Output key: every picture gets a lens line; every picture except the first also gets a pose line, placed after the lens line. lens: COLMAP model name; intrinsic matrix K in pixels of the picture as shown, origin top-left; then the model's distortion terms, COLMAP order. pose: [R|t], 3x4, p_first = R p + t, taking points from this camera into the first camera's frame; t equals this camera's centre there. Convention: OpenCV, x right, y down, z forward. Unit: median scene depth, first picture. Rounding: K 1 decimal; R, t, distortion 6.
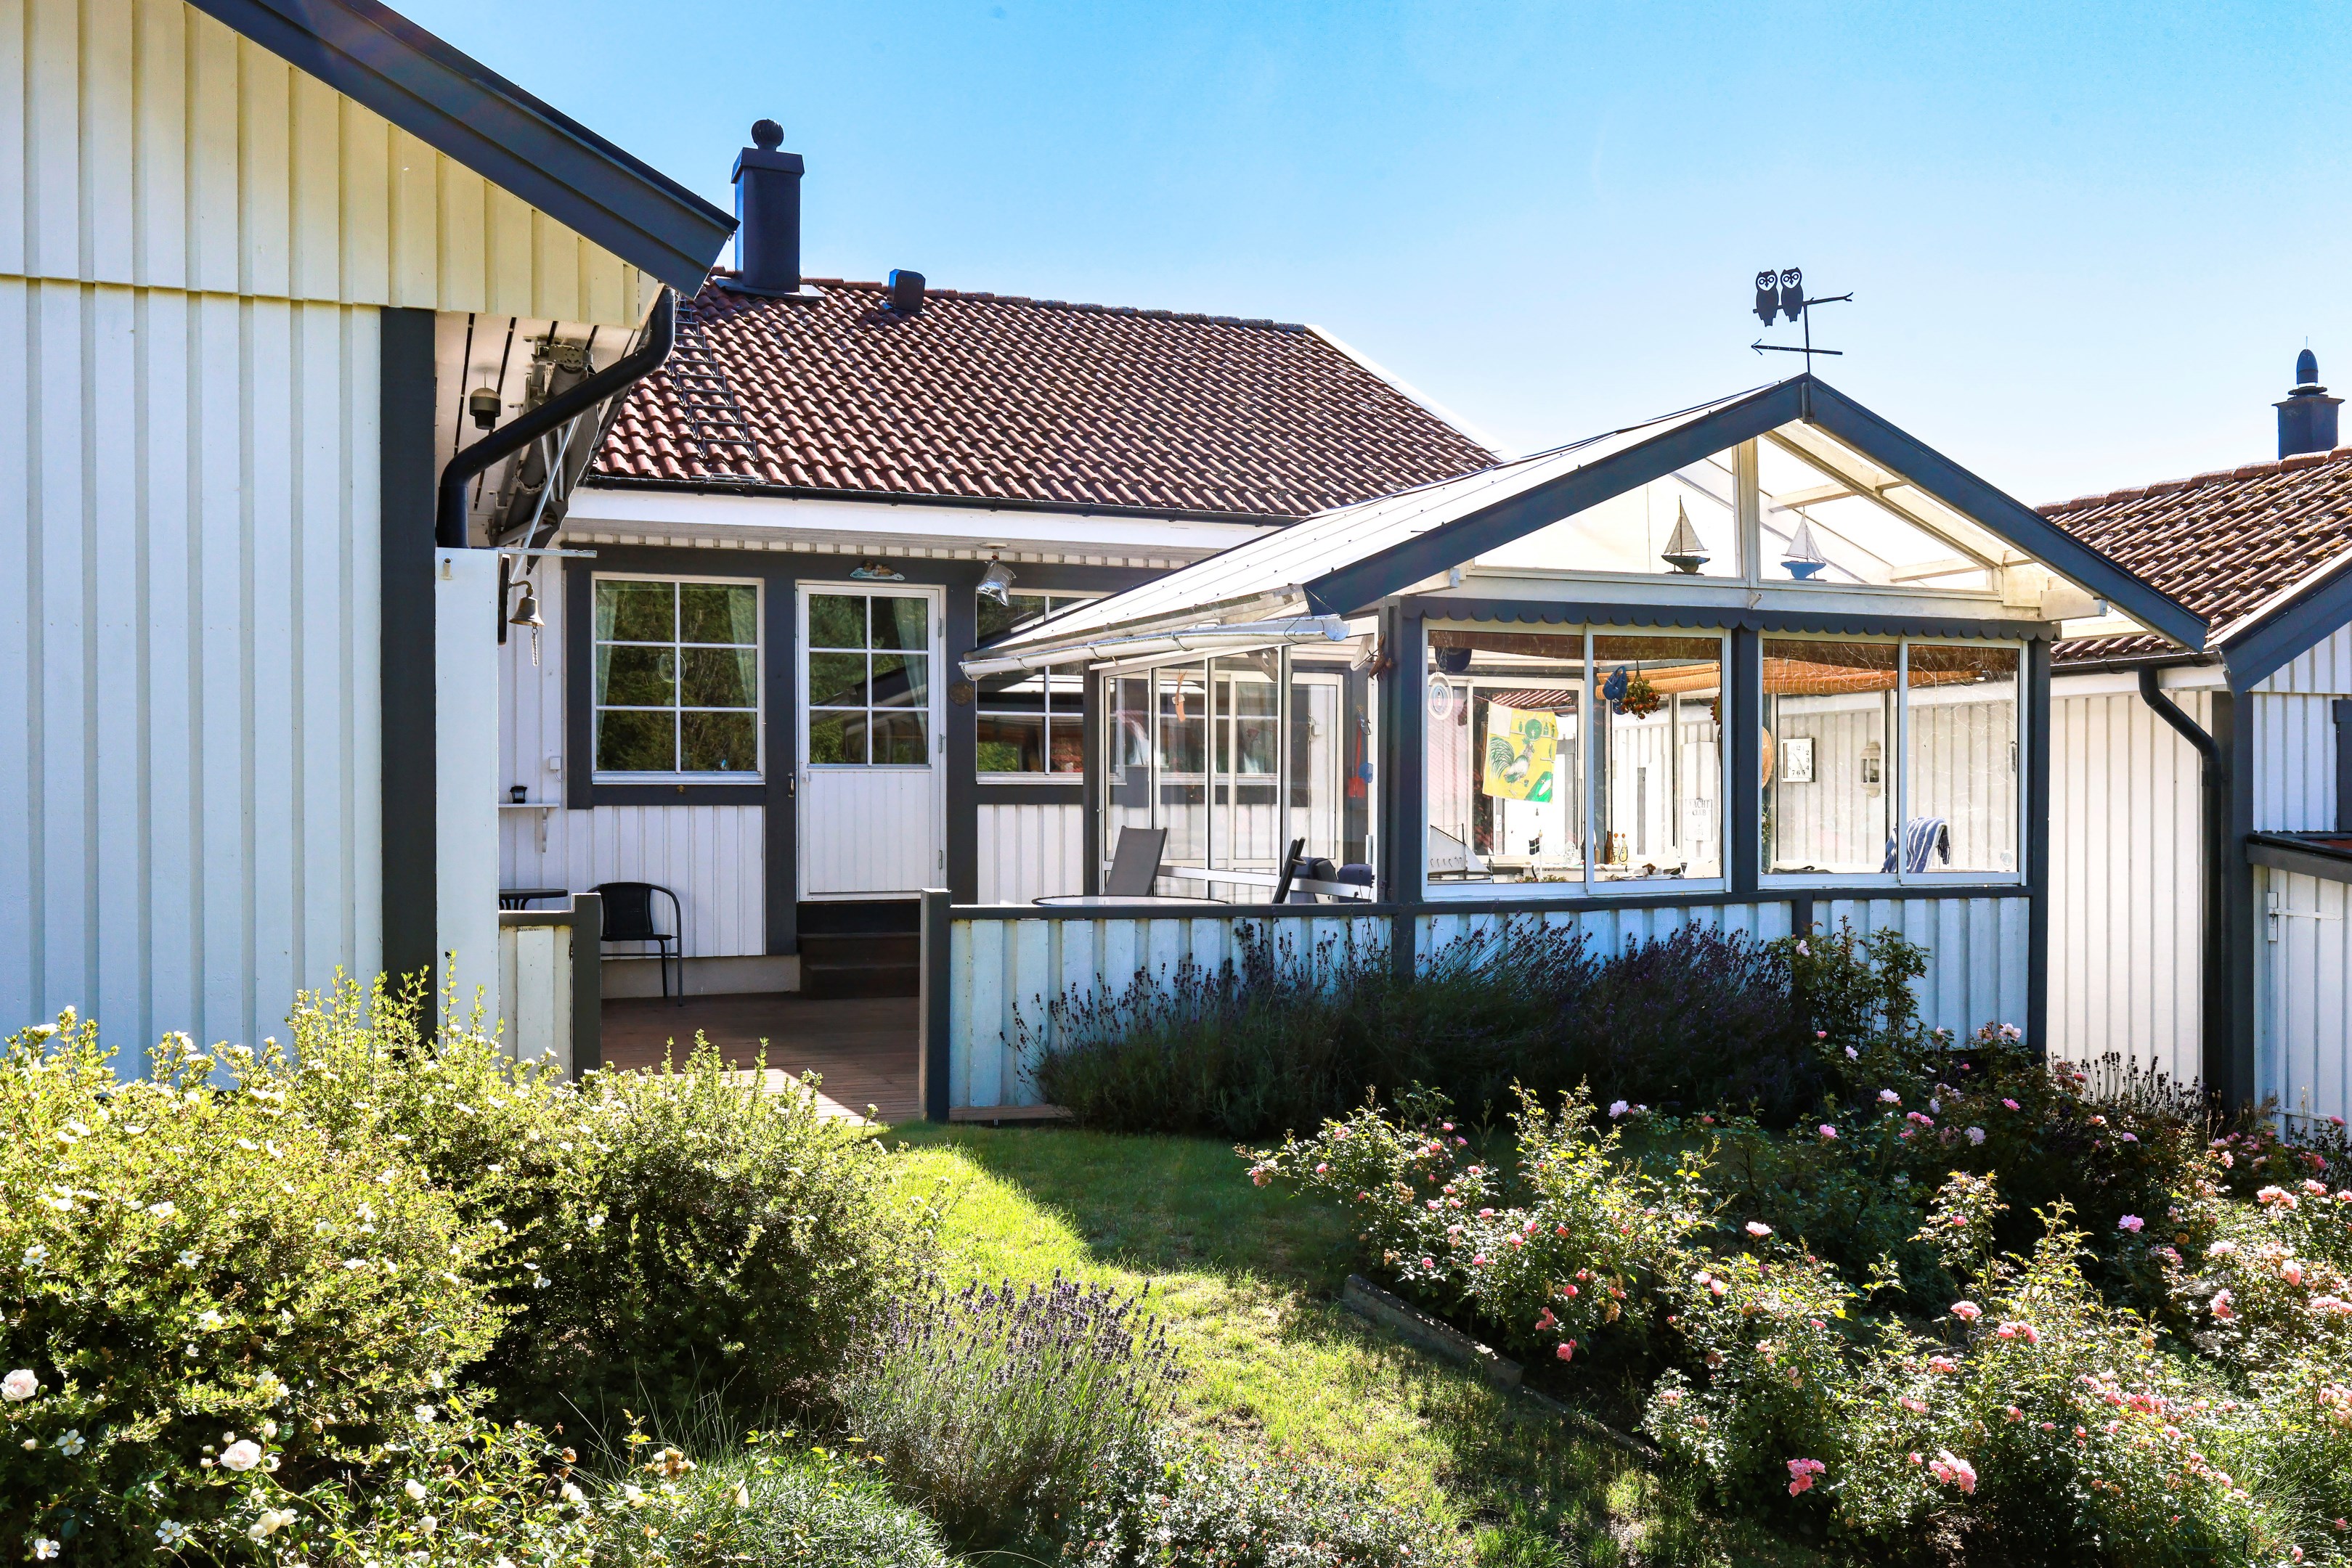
lens RADIAL K [[1998.5, 0, 1181.0], [0, 1998.5, 800.9], [0, 0, 1]] dist [-0.002955, 0.011549]
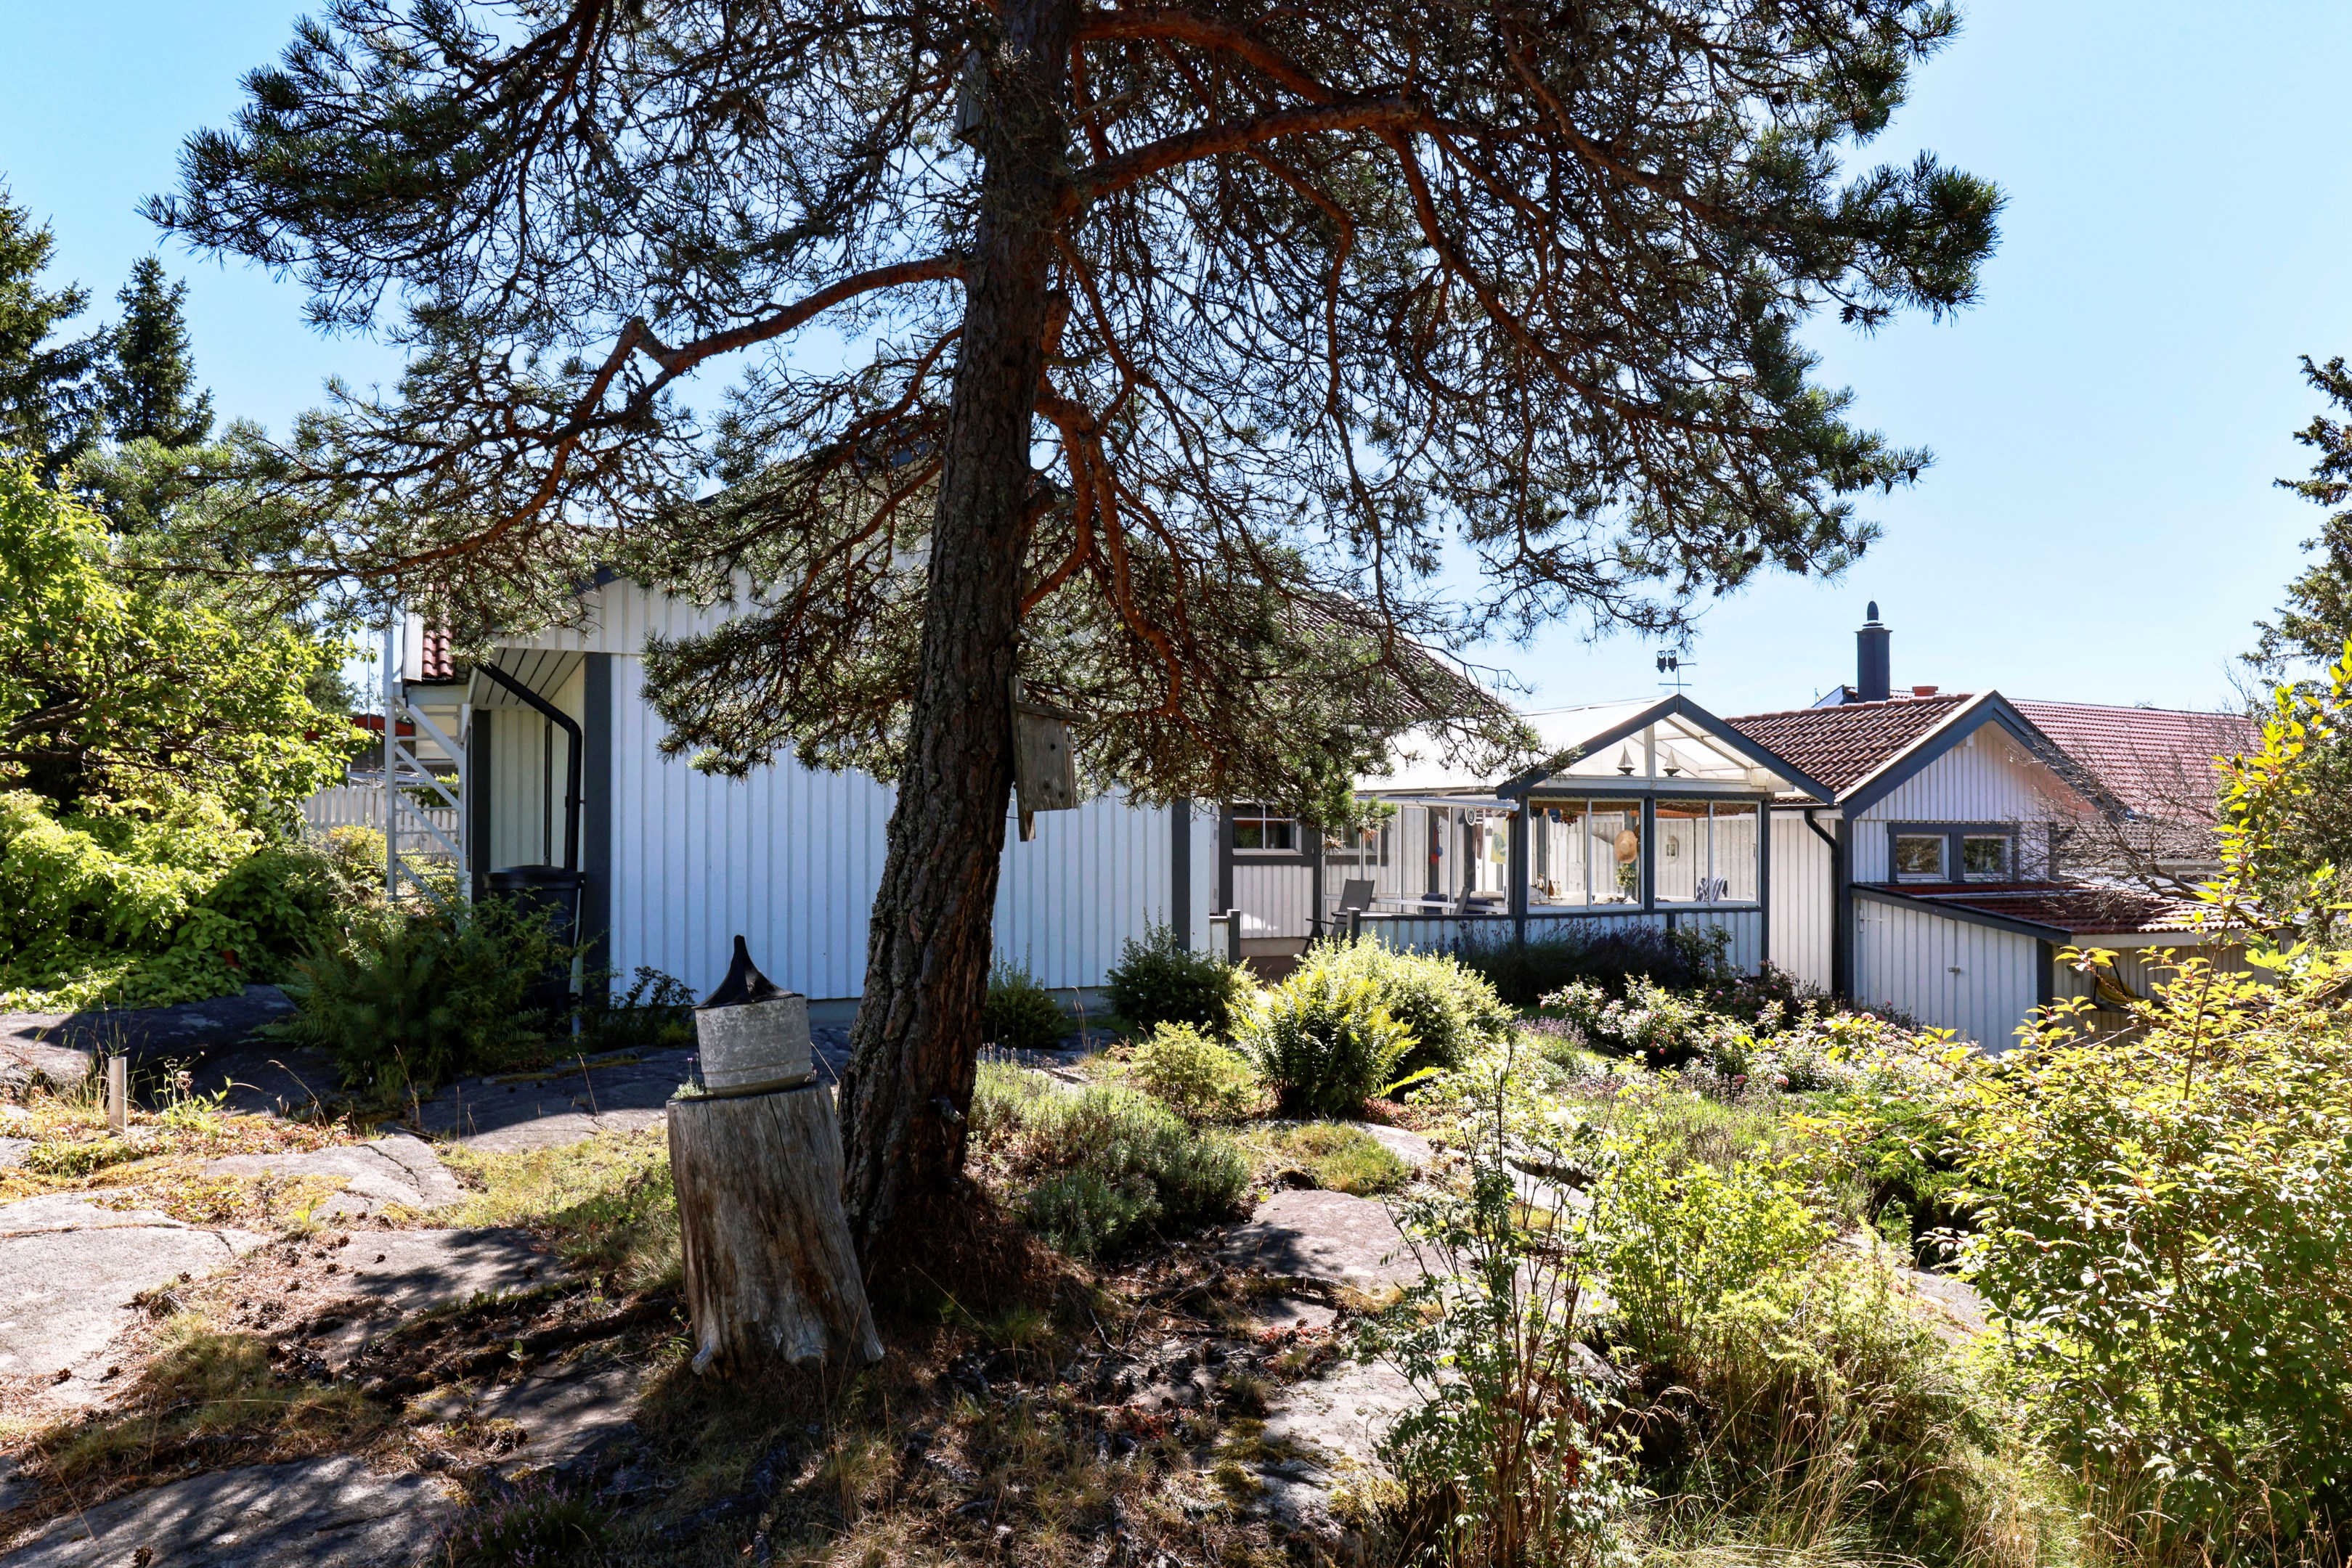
lens RADIAL K [[1556.5, 0, 1171.6], [0, 1556.5, 824.4], [0, 0, 1]] dist [0.004353, 0.000547]
pose [[0.995723, 0.004931, 0.092259, -0.427800], [-0.004054, 0.999945, -0.009691, -0.033274], [-0.092302, 0.009276, 0.995688, -0.741935]]
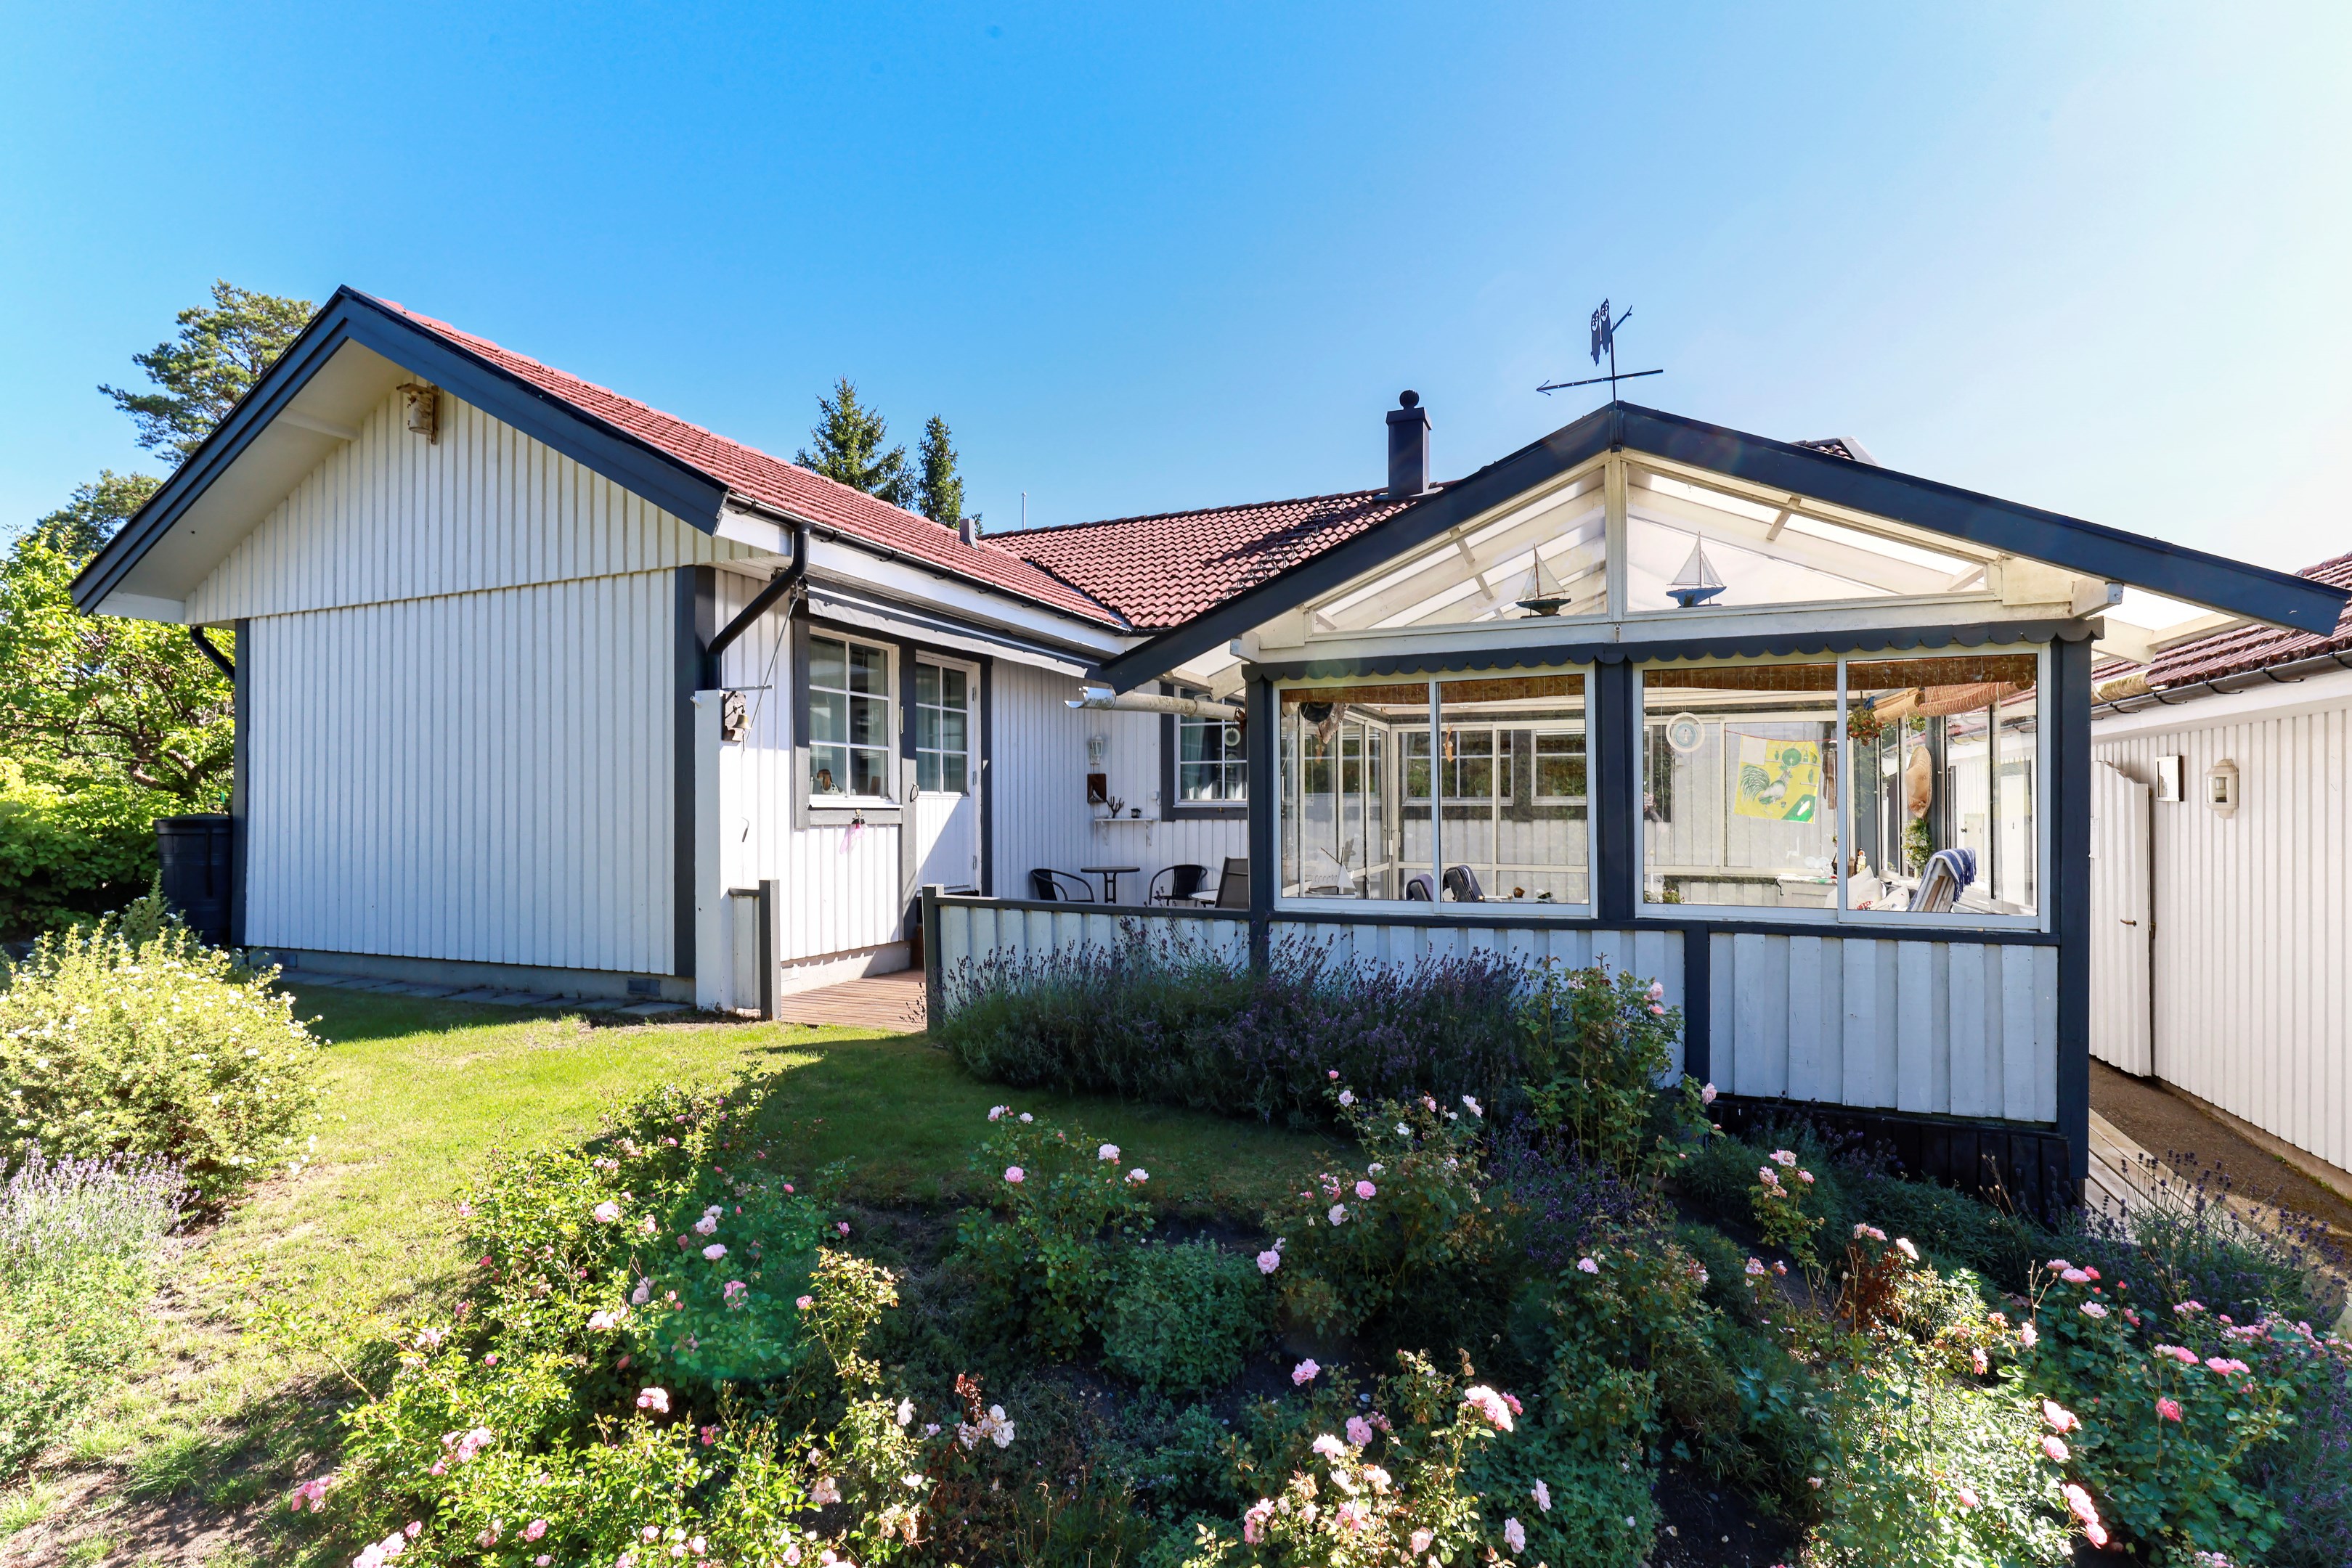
lens RADIAL K [[1108.1, 0, 1176.0], [0, 1108.1, 784.0], [0, 0, 1]] dist [0.000440, -0.000042]
pose [[0.725402, -0.015223, -0.688157, 0.485439], [0.002371, 0.999805, -0.019618, -0.012367], [0.688322, 0.012599, 0.725296, 0.413226]]
